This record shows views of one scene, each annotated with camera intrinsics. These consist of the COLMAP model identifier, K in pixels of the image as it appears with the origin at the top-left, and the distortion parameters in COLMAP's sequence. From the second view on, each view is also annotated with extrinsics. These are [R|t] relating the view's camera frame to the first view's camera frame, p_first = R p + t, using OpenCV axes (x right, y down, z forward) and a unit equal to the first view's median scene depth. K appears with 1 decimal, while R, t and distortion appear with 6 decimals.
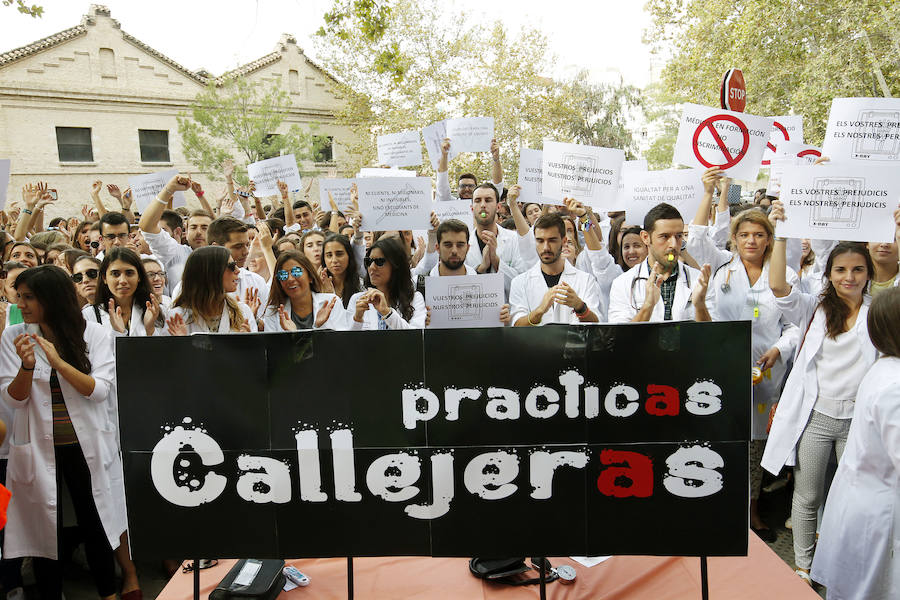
lens RADIAL K [[762.0, 0, 447.7], [0, 762.0, 300.9], [0, 0, 1]] dist [-0.007271, 0.000982]
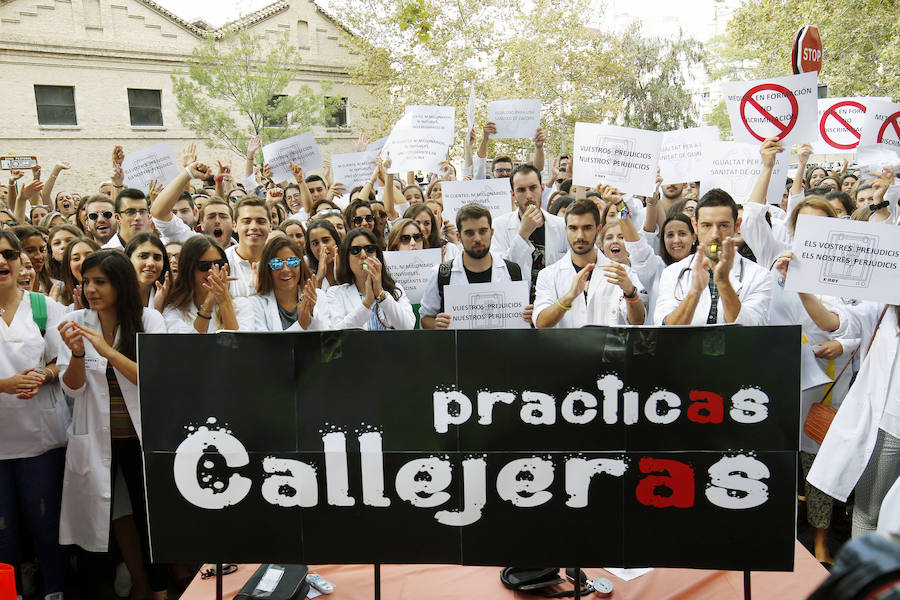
lens RADIAL K [[880.2, 0, 448.8], [0, 880.2, 309.1], [0, 0, 1]] dist [0.013613, 0.000000]
pose [[0.999503, 0.011219, -0.029465, -0.008665], [-0.010366, 0.999528, 0.028934, -0.020473], [0.029776, -0.028614, 0.999147, -0.107685]]
